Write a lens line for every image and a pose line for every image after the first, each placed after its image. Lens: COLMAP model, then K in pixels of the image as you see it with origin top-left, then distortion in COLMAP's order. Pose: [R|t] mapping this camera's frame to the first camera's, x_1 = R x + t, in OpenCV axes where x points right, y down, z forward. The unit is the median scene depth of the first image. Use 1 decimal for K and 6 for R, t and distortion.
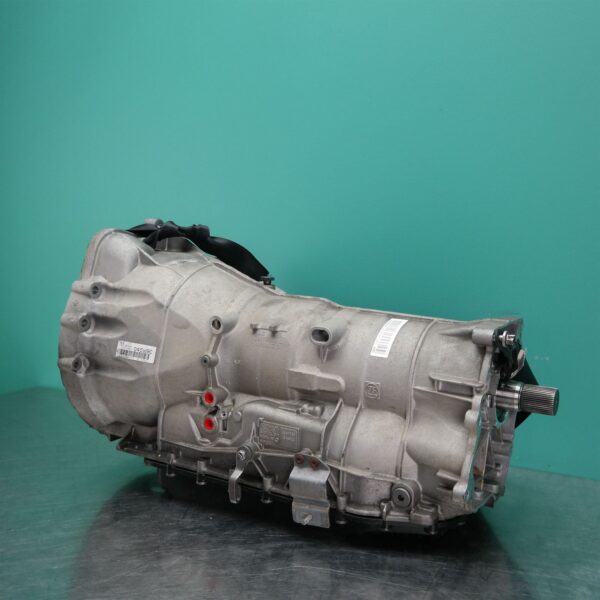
lens RADIAL K [[728.1, 0, 300.0], [0, 728.1, 300.0], [0, 0, 1]] dist [0.016978, 0.037166]
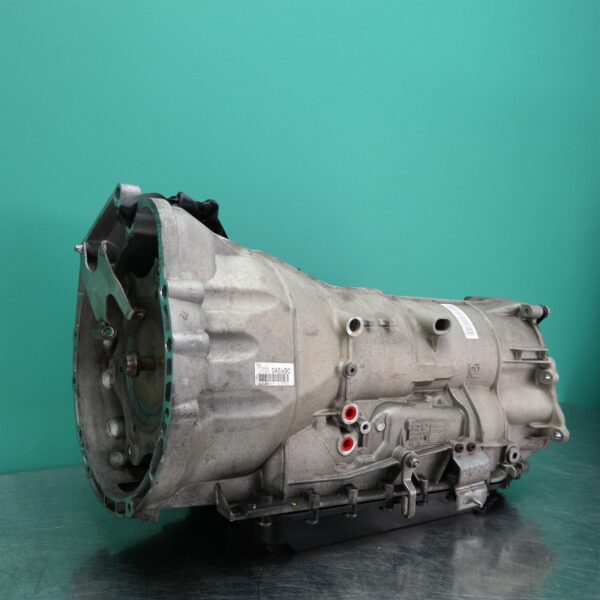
lens RADIAL K [[728.1, 0, 300.0], [0, 728.1, 300.0], [0, 0, 1]] dist [0.016978, 0.037166]
pose [[0.444413, -0.062429, 0.893644, -0.859993], [0.030075, 0.998046, 0.054766, -0.042390], [-0.895317, 0.002538, 0.445423, 0.649822]]
